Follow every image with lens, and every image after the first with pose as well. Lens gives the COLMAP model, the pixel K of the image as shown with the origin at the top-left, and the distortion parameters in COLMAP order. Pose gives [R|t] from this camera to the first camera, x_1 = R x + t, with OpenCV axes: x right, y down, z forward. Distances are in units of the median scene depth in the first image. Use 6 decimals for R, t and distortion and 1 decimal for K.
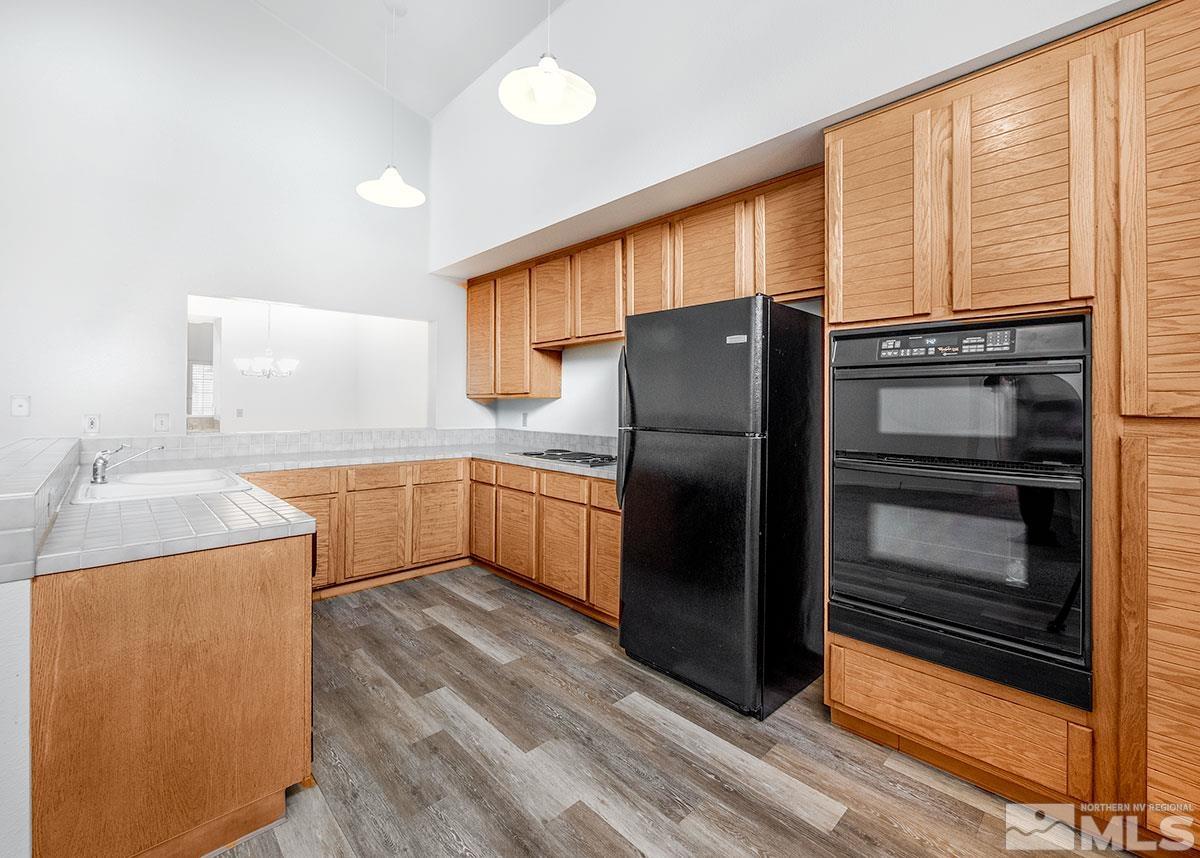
lens RADIAL K [[509.2, 0, 609.1], [0, 509.2, 396.6], [0, 0, 1]] dist [-0.000267, 0.000248]
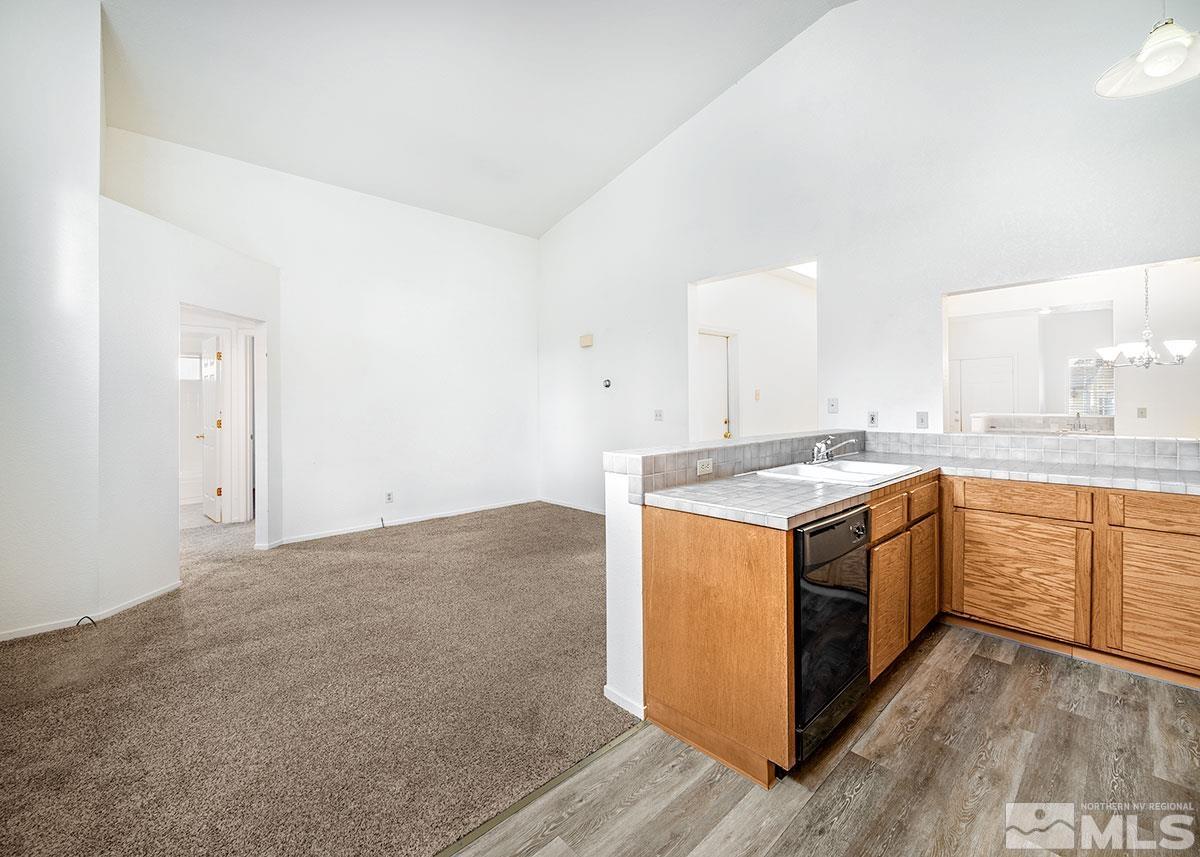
lens RADIAL K [[509.2, 0, 597.1], [0, 509.2, 406.3], [0, 0, 1]] dist [-0.000267, 0.000248]
pose [[-0.019077, -0.002695, -0.999814, 0.318713], [0.021882, 0.999756, -0.003113, 0.014076], [0.999579, -0.021938, -0.019013, 0.483079]]
